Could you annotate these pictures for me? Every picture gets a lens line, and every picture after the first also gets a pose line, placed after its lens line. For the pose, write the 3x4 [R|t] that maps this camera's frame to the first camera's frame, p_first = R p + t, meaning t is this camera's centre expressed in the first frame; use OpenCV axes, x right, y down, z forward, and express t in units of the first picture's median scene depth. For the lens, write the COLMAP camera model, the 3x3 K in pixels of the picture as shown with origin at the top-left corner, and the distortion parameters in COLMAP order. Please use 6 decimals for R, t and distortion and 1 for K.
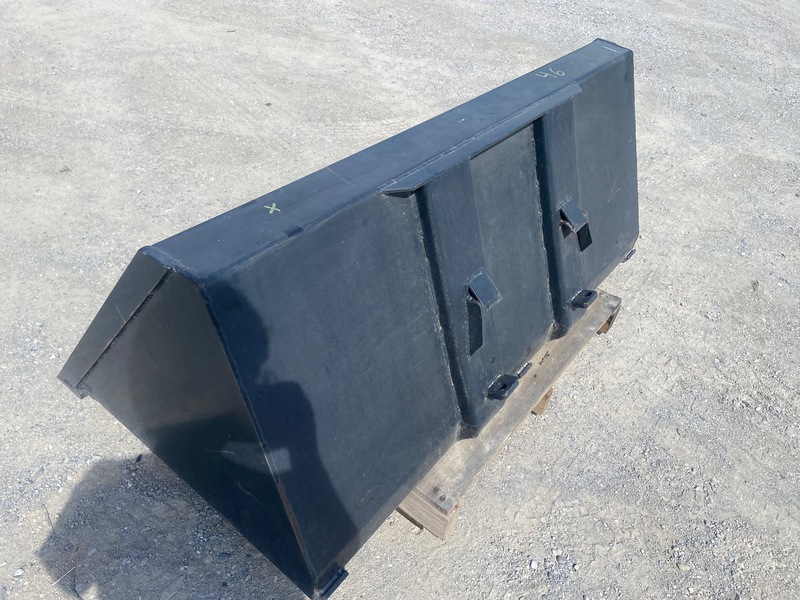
lens RADIAL K [[603.7, 0, 401.7], [0, 603.7, 297.6], [0, 0, 1]] dist [0.089480, -0.103880]
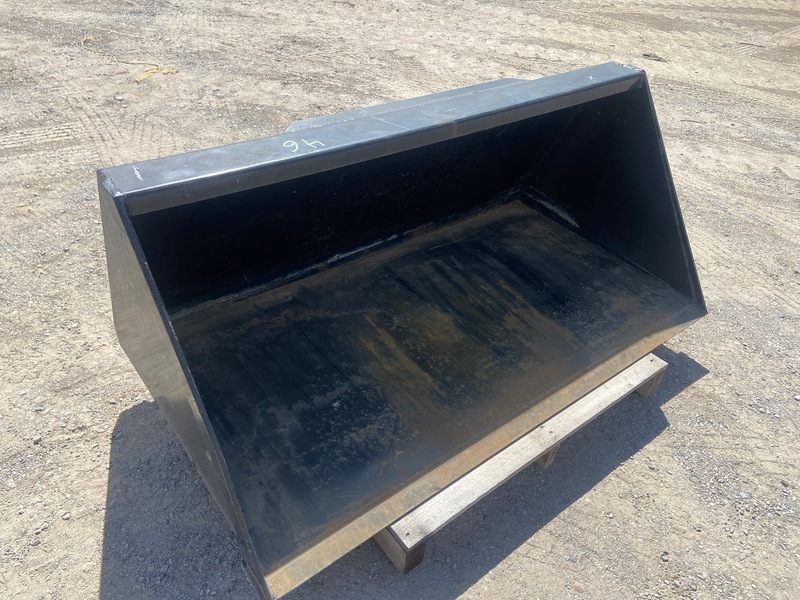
lens RADIAL K [[603.7, 0, 398.7], [0, 603.7, 297.9], [0, 0, 1]] dist [0.089480, -0.103880]
pose [[-0.952485, -0.296023, 0.071705, 0.007533], [0.015048, 0.189399, 0.981785, -1.050145], [-0.304212, 0.936215, -0.175945, 1.224396]]
